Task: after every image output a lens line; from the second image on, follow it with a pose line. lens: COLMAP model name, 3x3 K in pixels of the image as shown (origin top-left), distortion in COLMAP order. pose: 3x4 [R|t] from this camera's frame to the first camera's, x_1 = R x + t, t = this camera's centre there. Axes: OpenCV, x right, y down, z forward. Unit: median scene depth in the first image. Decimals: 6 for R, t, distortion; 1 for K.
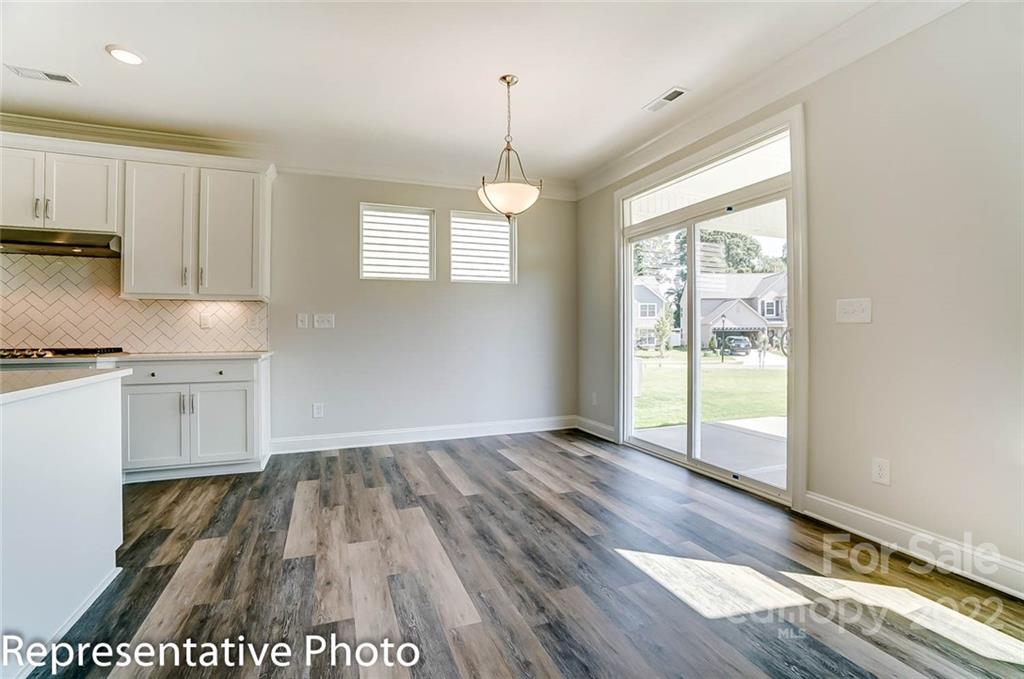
lens RADIAL K [[471.6, 0, 510.7], [0, 471.6, 334.4], [0, 0, 1]] dist [-0.048572, 0.000095]
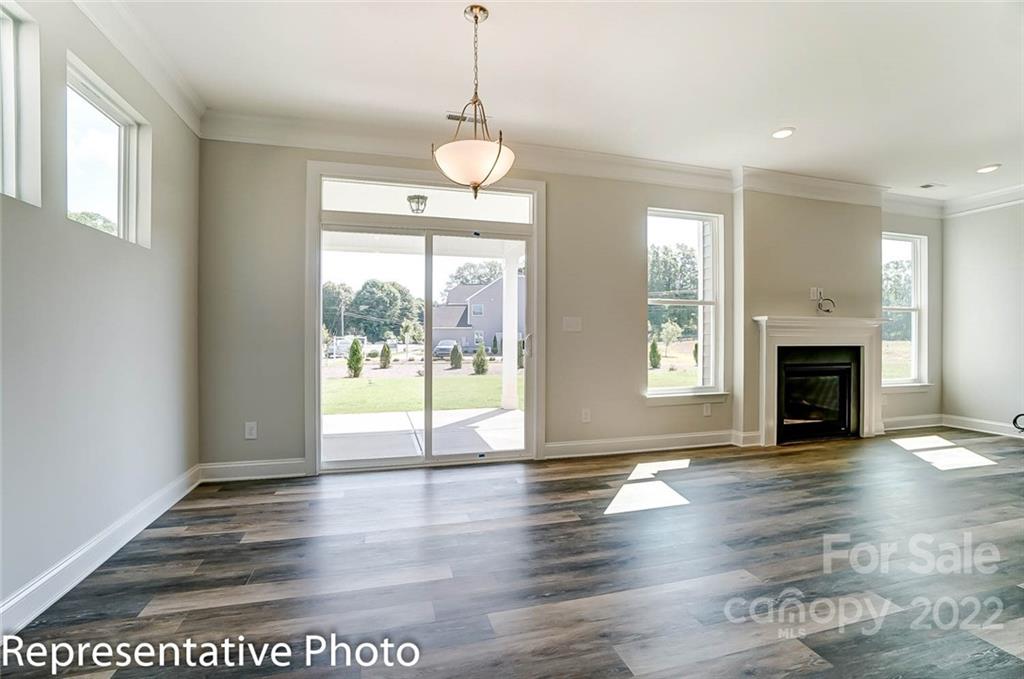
lens RADIAL K [[457.4, 0, 510.6], [0, 457.4, 345.4], [0, 0, 1]] dist [-0.068712, 0.028788]
pose [[0.090151, -0.016505, 0.995791, -0.754588], [0.006270, 0.999852, 0.016004, -0.002009], [-0.995908, 0.004801, 0.090241, 0.880285]]
